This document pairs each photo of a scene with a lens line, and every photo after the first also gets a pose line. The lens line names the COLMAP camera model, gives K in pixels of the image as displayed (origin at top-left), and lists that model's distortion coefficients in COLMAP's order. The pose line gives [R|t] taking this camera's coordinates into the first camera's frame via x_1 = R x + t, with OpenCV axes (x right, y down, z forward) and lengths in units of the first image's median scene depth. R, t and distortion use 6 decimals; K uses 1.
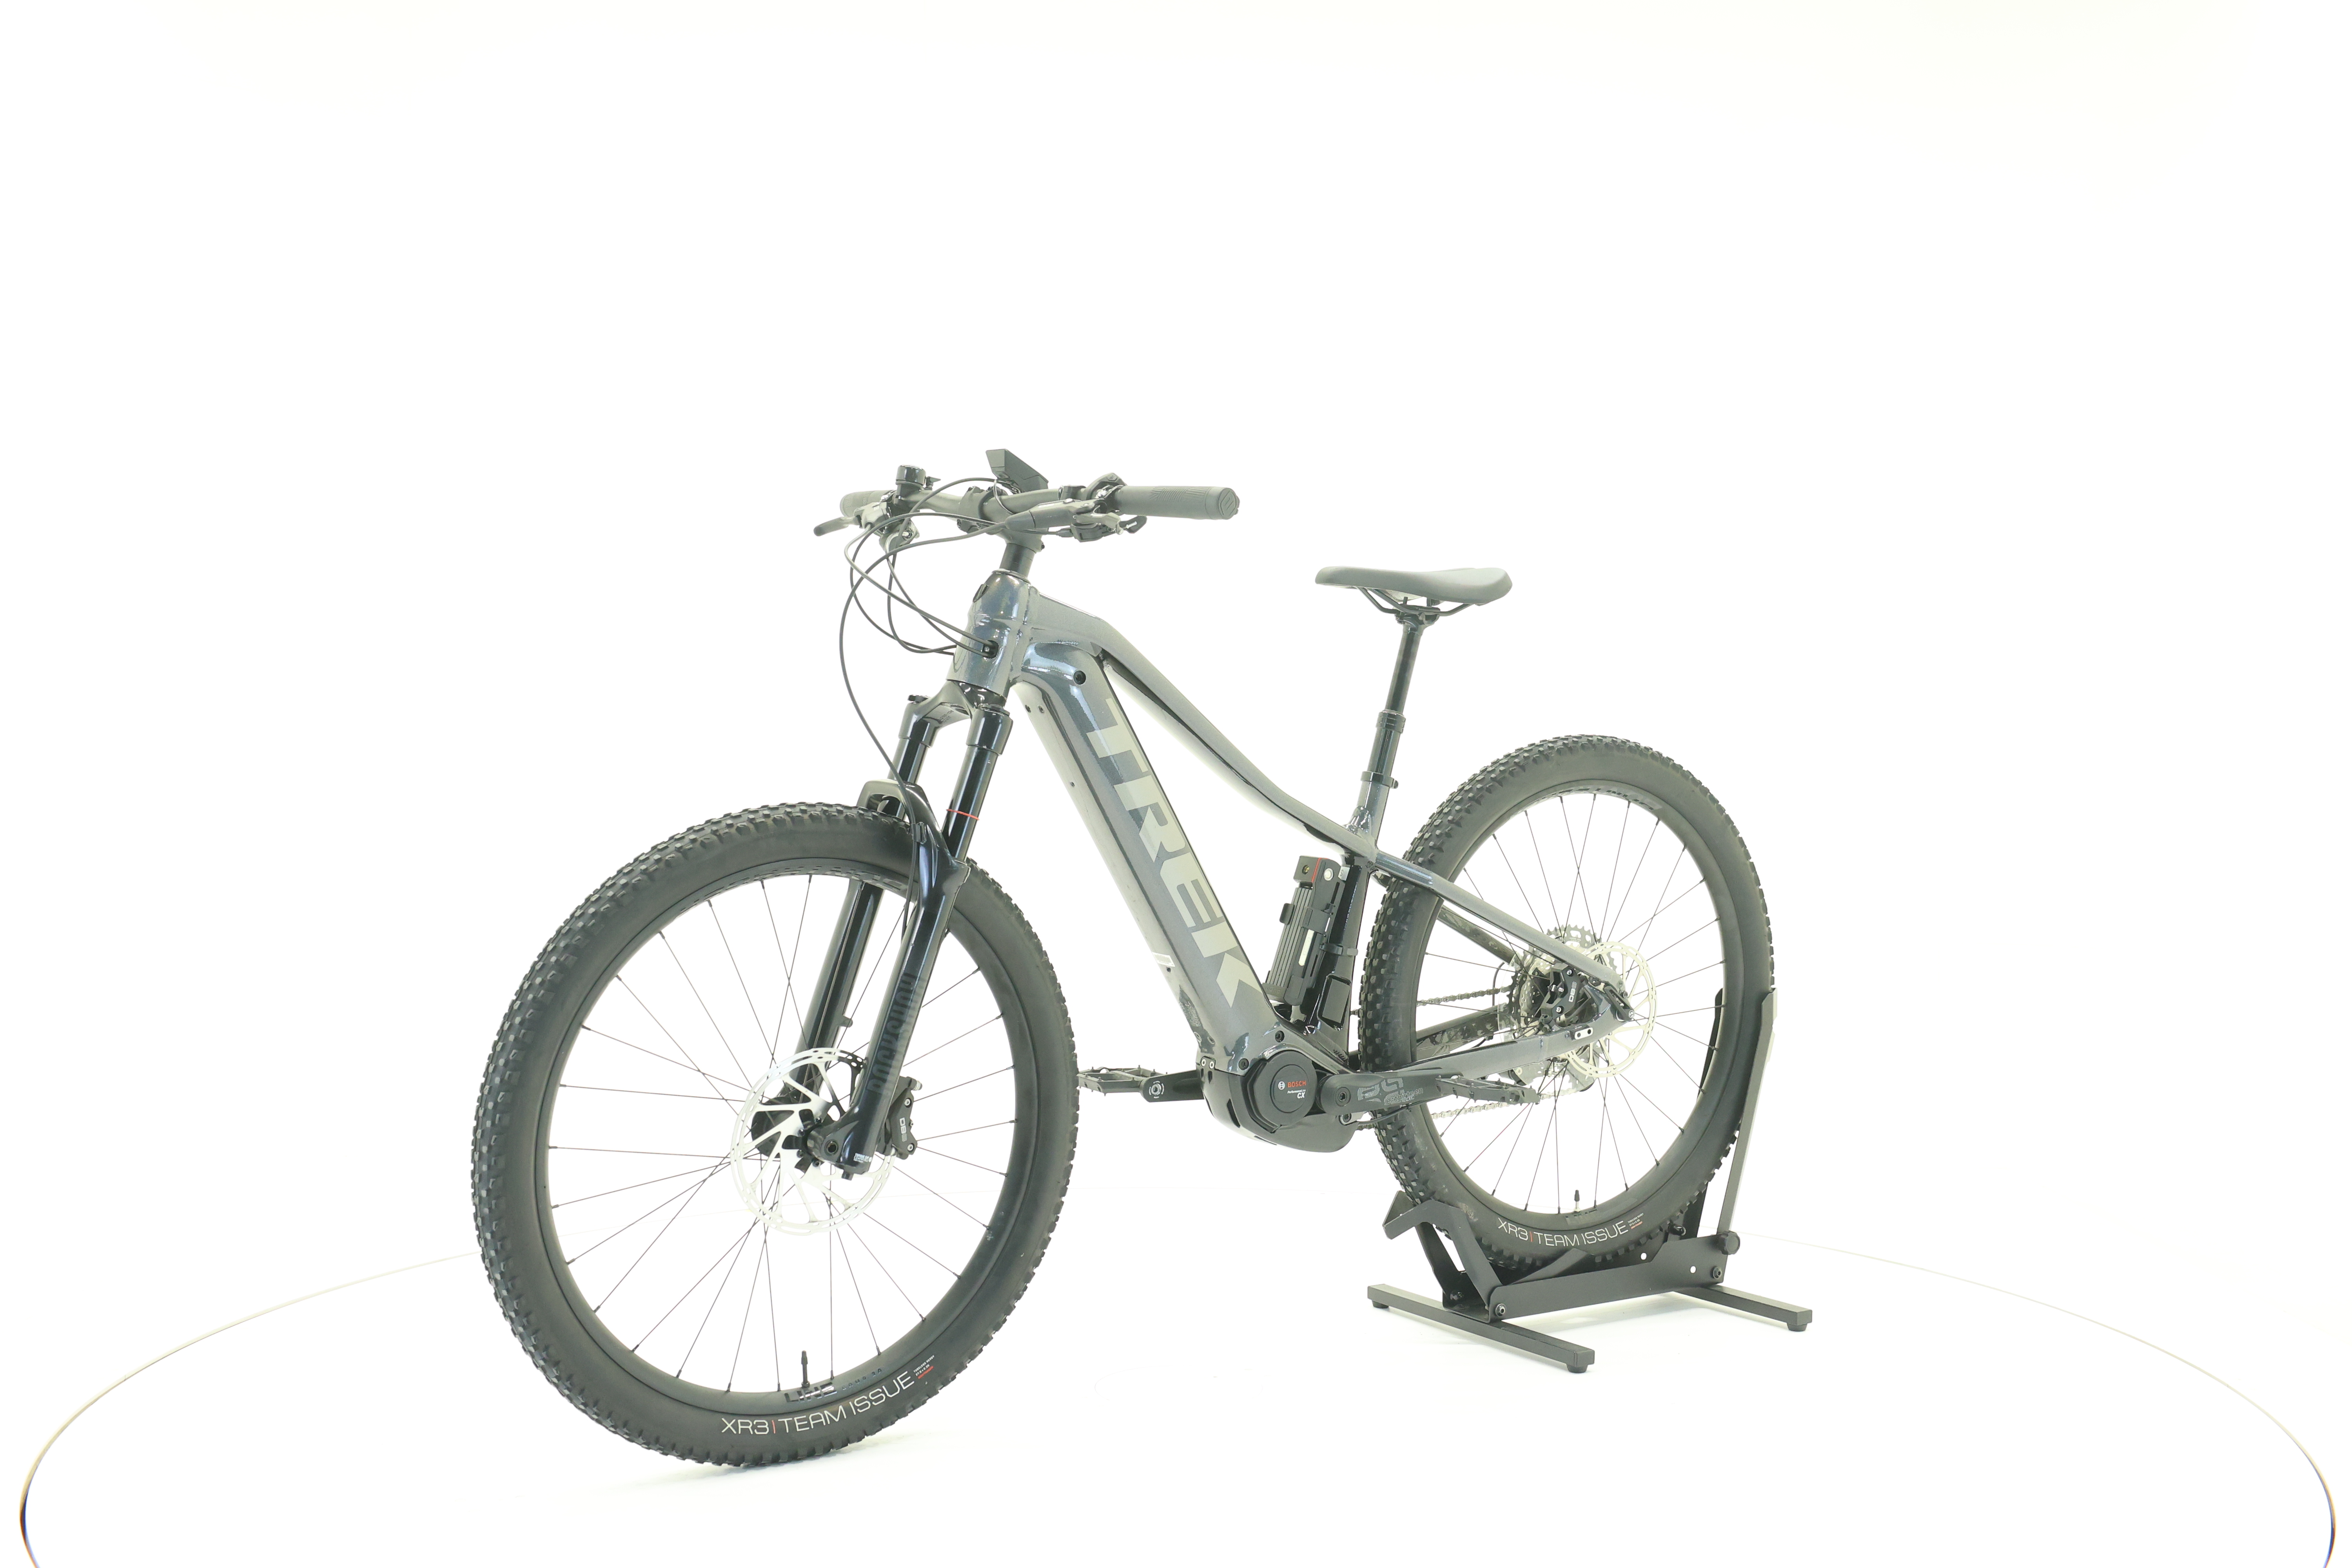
lens RADIAL K [[2498.5, 0, 1183.0], [0, 2498.5, 788.6], [0, 0, 1]] dist [-0.006423, 0.000000]
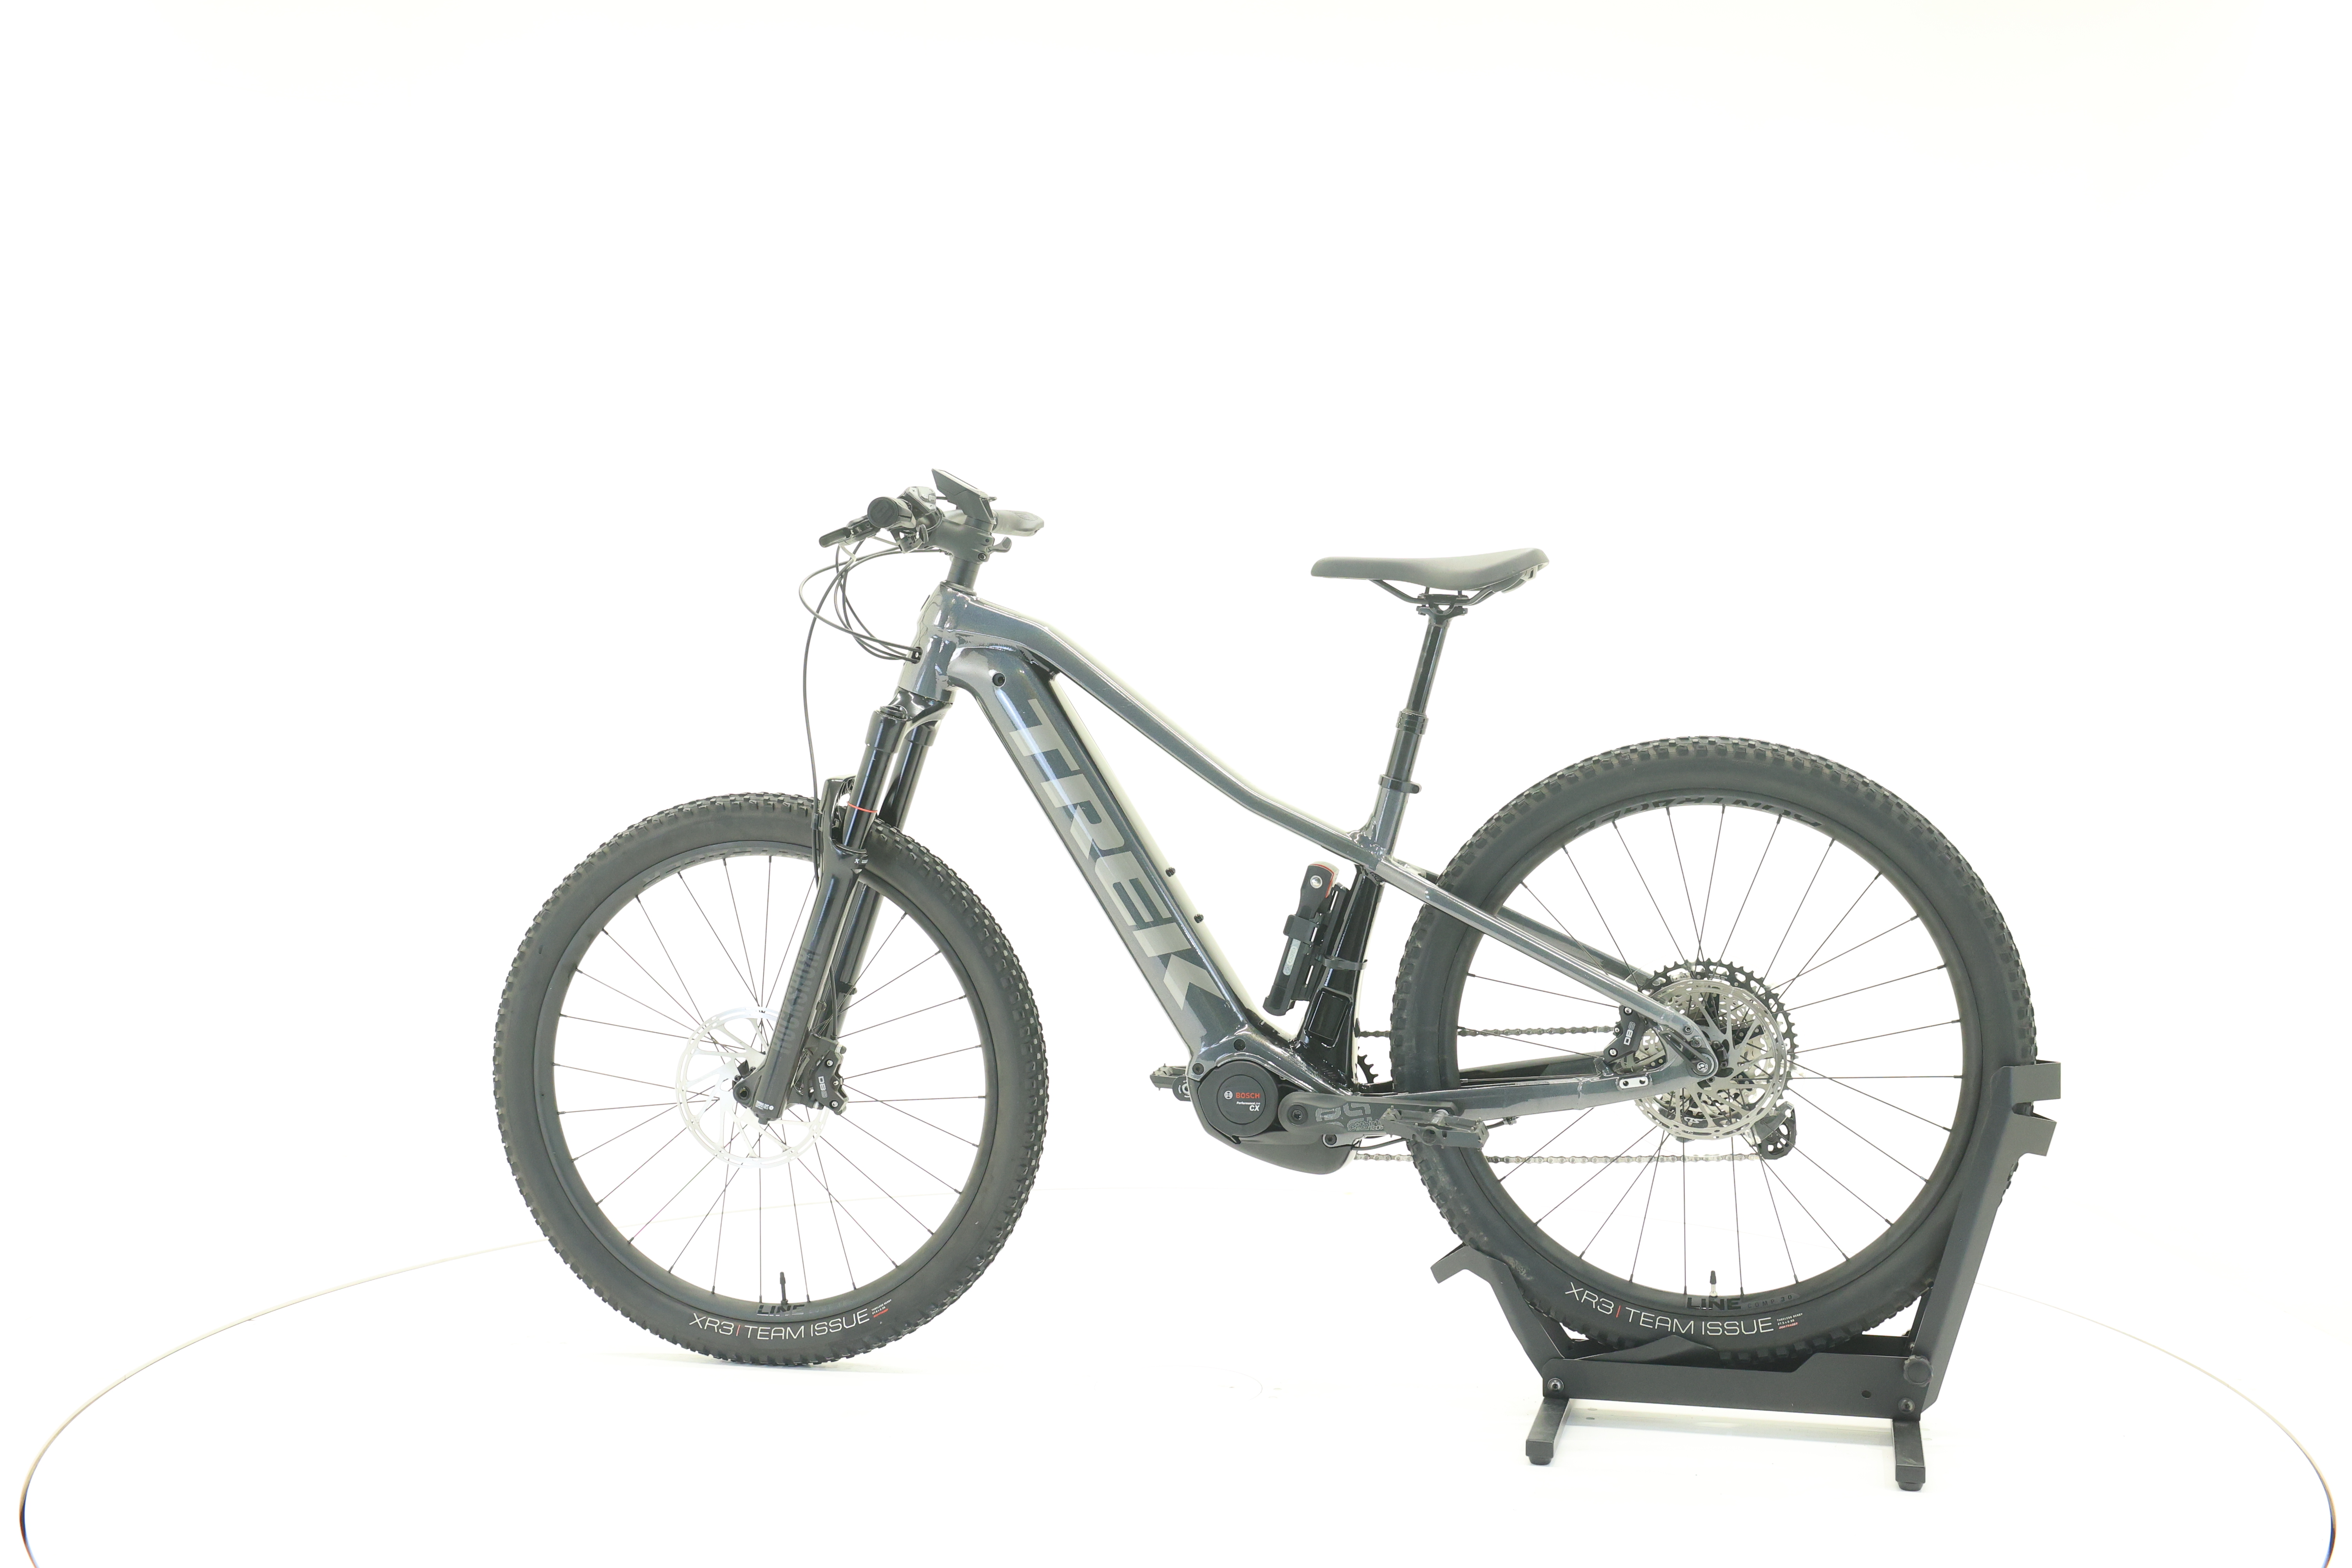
lens RADIAL K [[2498.5, 0, 1180.1], [0, 2498.5, 778.8], [0, 0, 1]] dist [-0.006423, 0.000000]
pose [[0.679669, 0.012199, -0.733418, 0.714772], [-0.018759, 0.999824, -0.000754, -0.003202], [0.733279, 0.014271, 0.679778, 0.311178]]
